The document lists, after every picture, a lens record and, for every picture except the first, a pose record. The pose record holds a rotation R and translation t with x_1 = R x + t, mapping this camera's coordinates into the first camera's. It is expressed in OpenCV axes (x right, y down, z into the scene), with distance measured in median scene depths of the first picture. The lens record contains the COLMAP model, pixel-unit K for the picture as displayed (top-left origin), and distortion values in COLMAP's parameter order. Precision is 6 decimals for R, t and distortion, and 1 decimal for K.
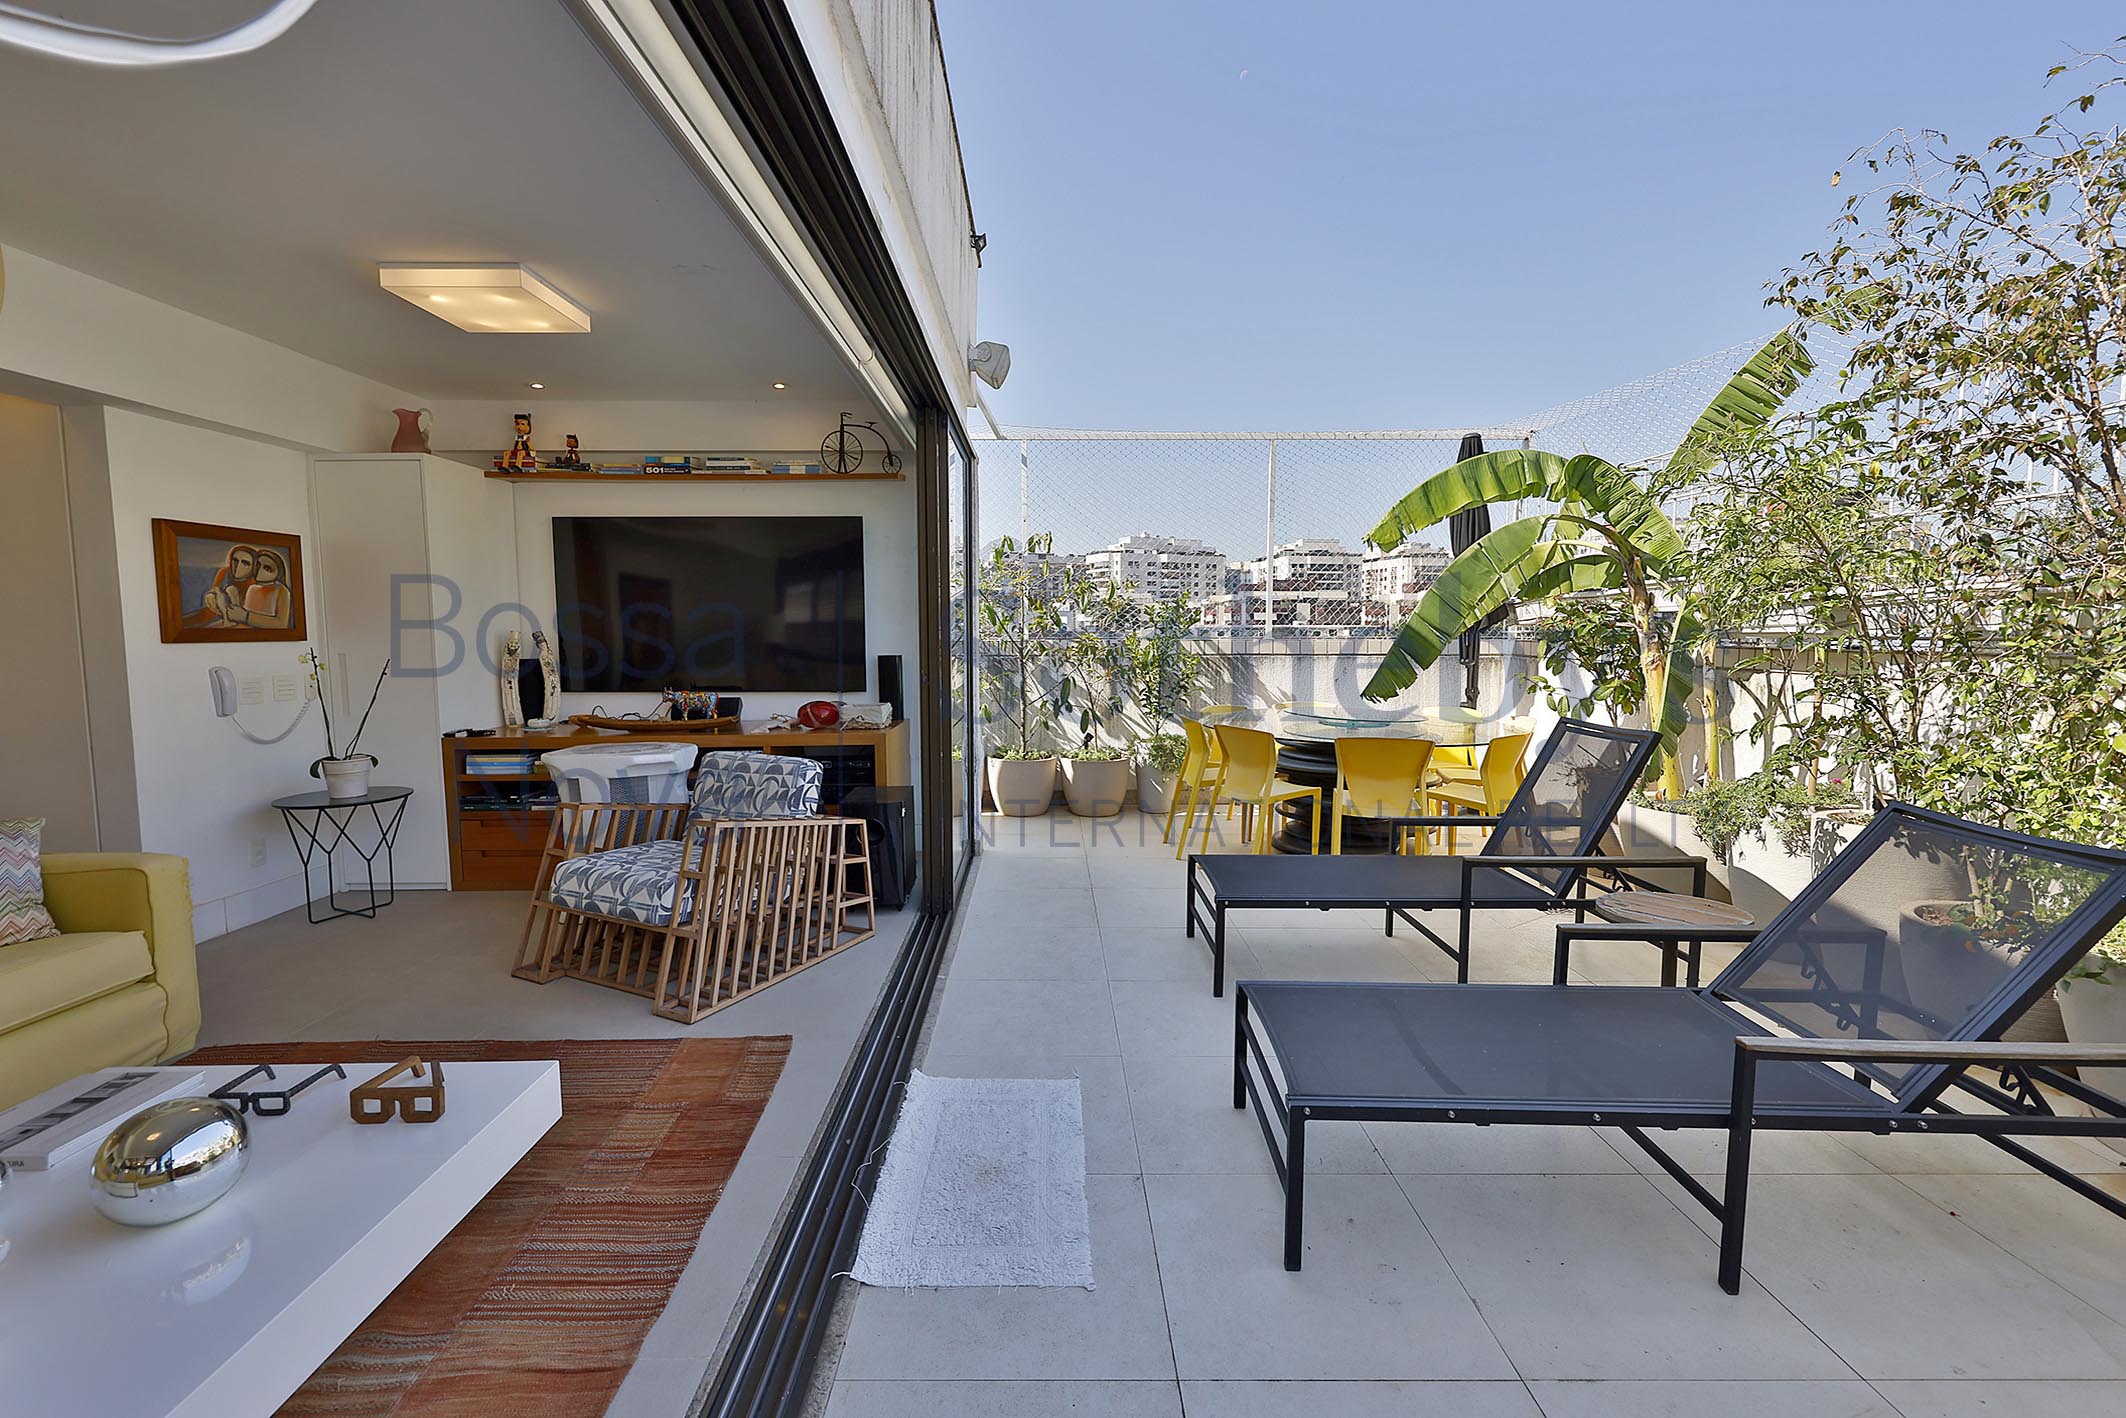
lens RADIAL K [[912.4, 0, 1063.0], [0, 912.4, 709.0], [0, 0, 1]] dist [-0.000314, -0.000017]
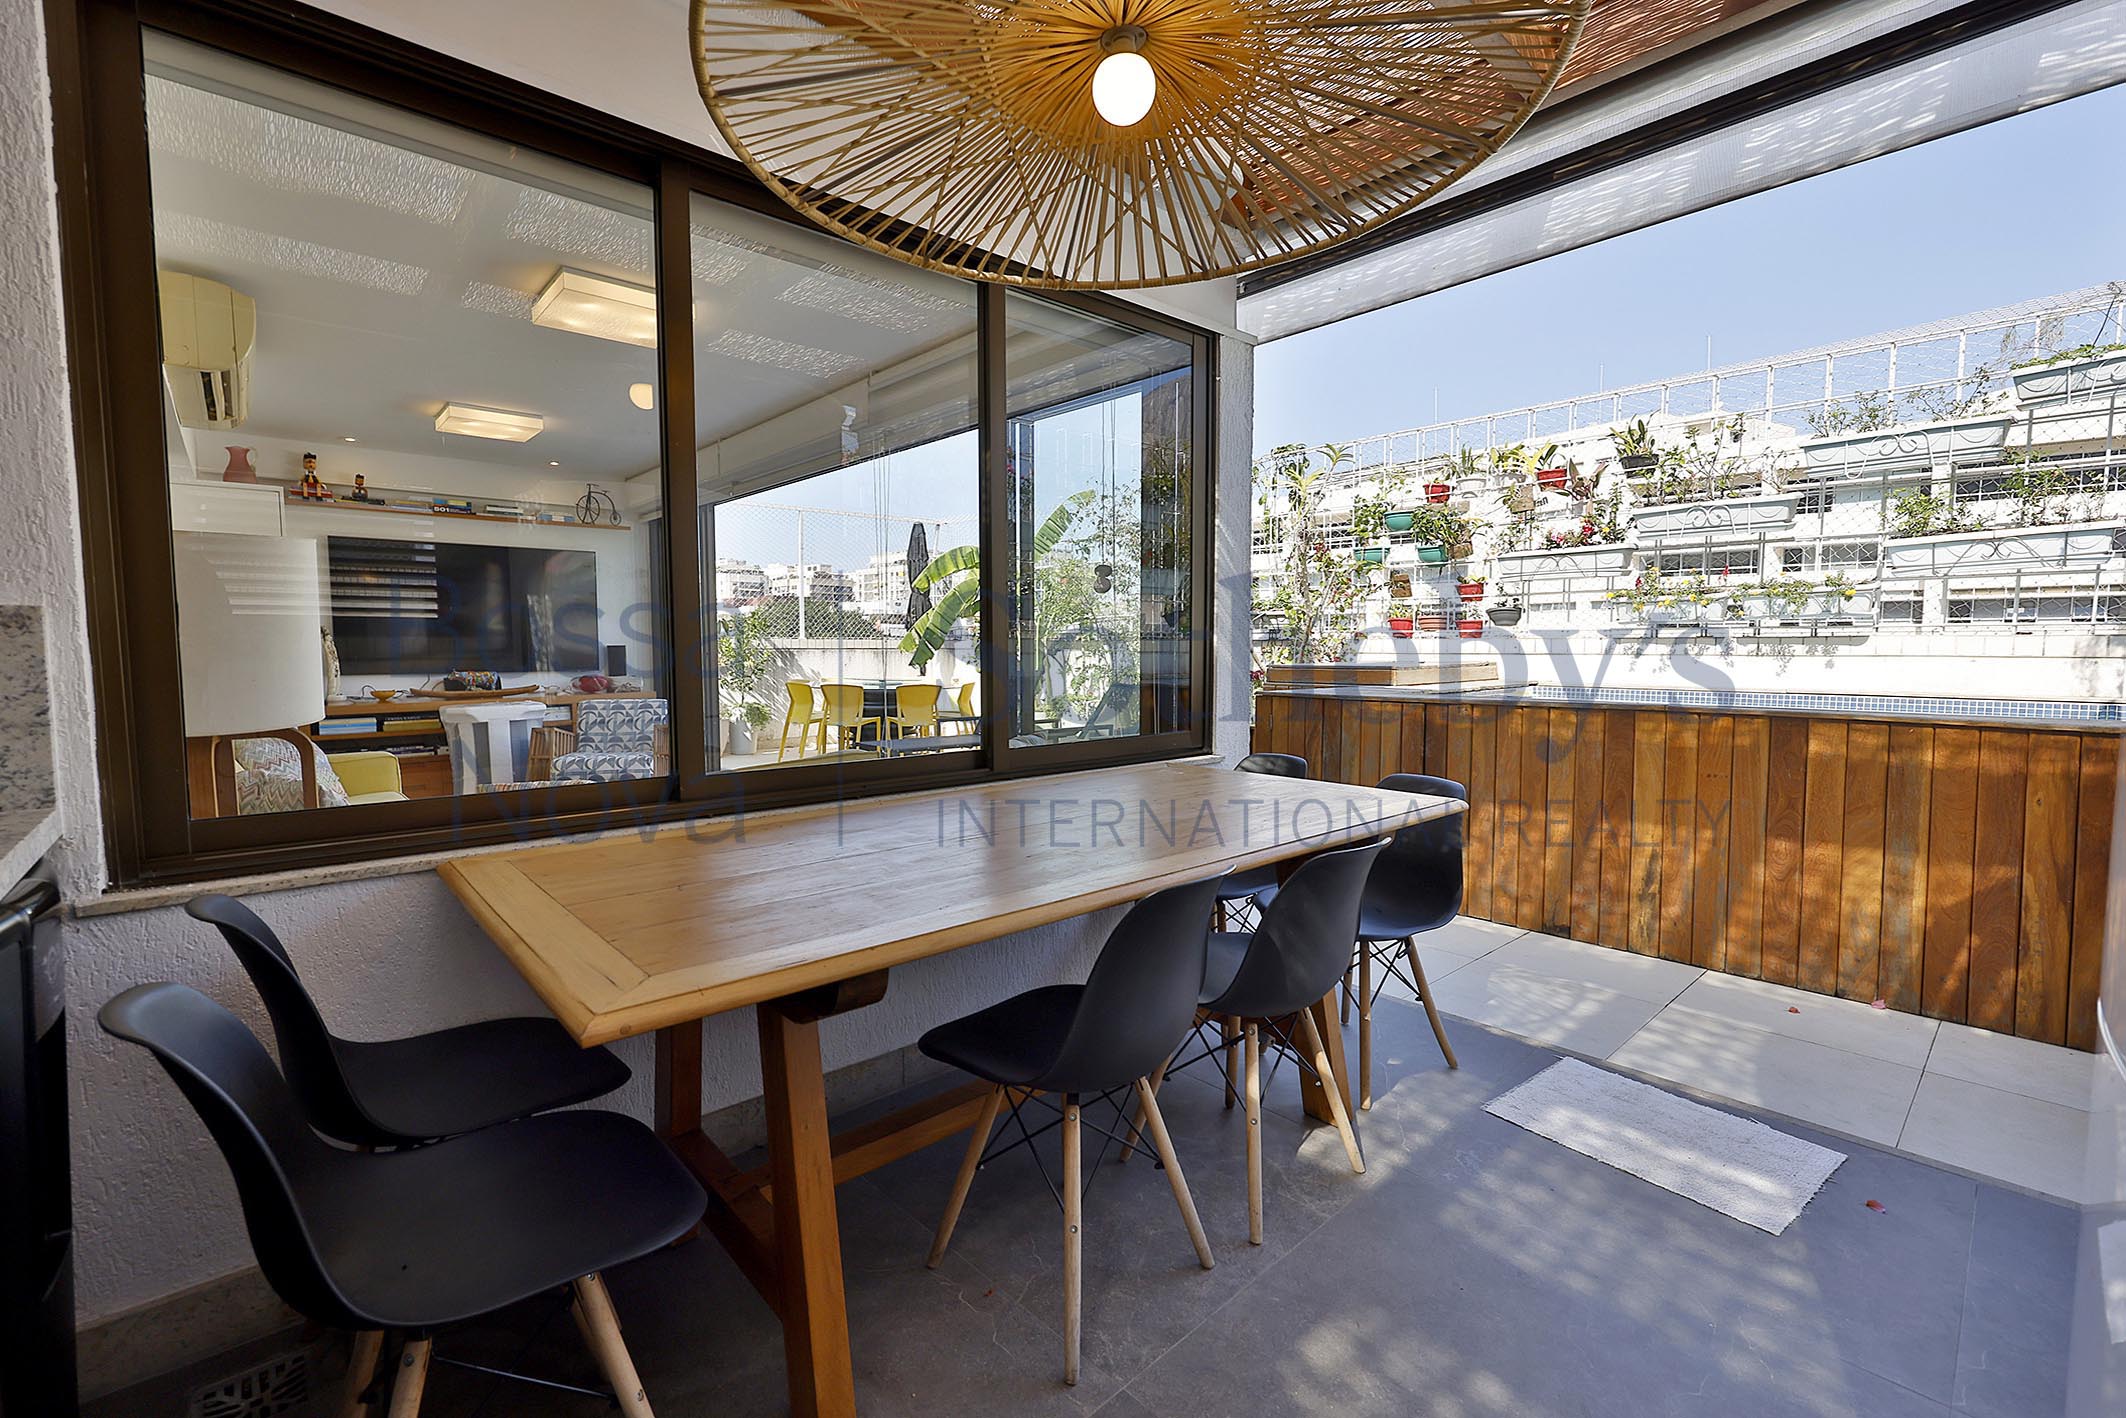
lens RADIAL K [[912.4, 0, 1063.0], [0, 912.4, 709.0], [0, 0, 1]] dist [-0.000314, -0.000017]
pose [[0.751340, -0.043162, 0.658502, -0.658632], [0.051322, 0.998658, 0.006901, 0.077310], [-0.657917, 0.028611, 0.752547, -0.638390]]
